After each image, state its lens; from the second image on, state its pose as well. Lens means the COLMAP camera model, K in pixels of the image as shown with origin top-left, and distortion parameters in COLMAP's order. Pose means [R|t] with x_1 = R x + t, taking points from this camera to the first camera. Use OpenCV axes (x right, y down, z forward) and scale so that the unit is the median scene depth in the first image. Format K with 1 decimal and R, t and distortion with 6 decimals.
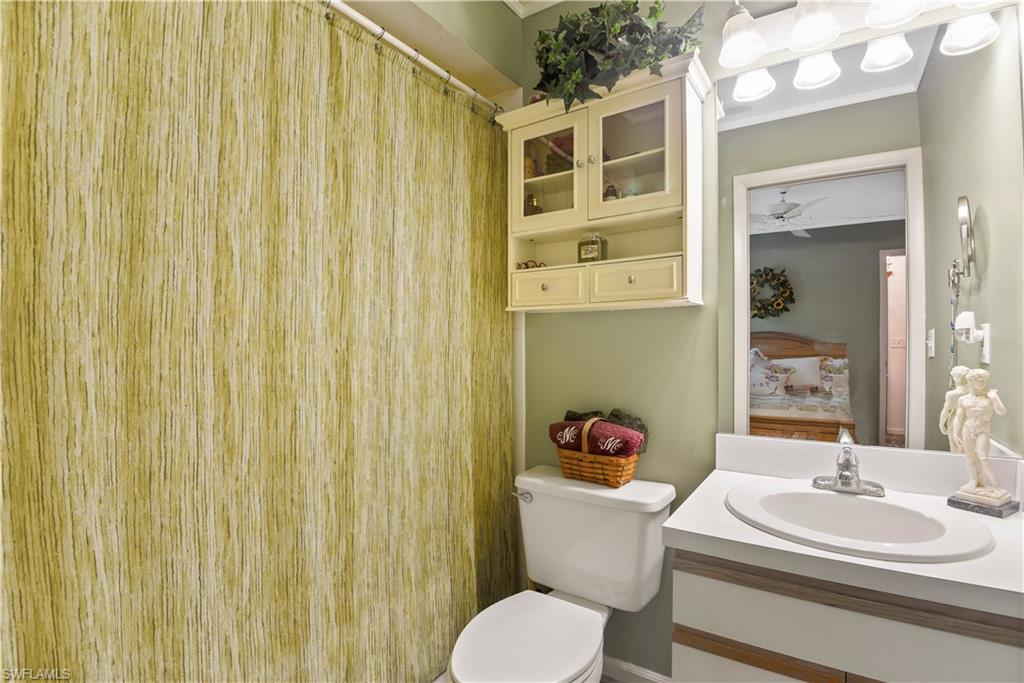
lens RADIAL K [[483.3, 0, 509.7], [0, 483.3, 343.6], [0, 0, 1]] dist [-0.021557, -0.000262]
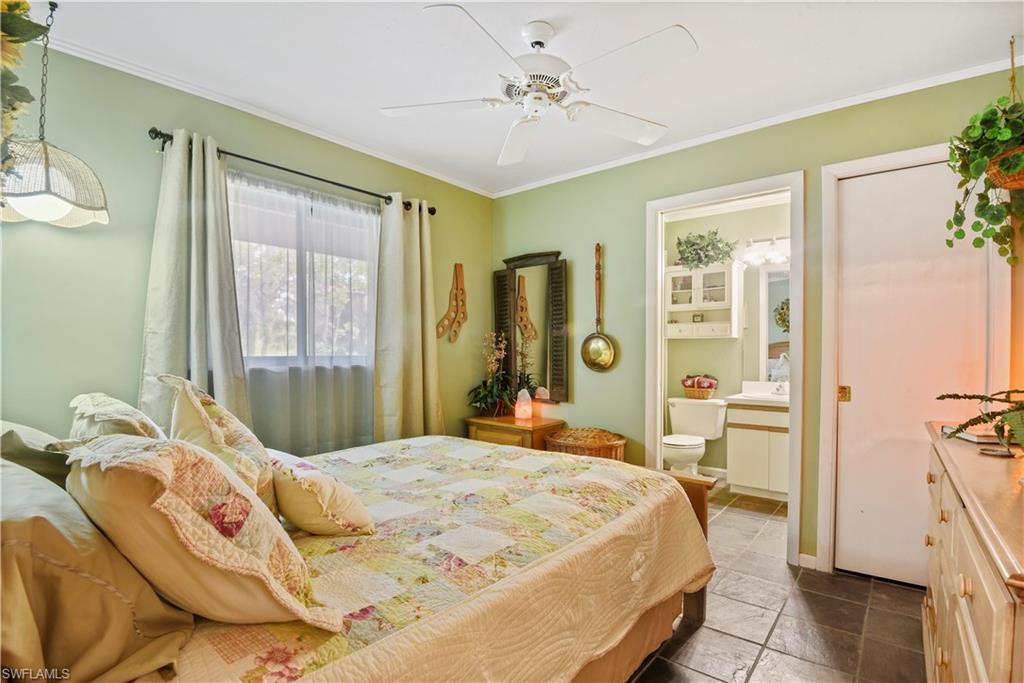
lens RADIAL K [[483.3, 0, 515.4], [0, 483.3, 346.3], [0, 0, 1]] dist [-0.021557, -0.000262]
pose [[0.996258, 0.003996, -0.086340, -0.683888], [-0.002926, 0.999917, 0.012520, -0.061643], [0.086383, -0.012220, 0.996187, -2.005390]]
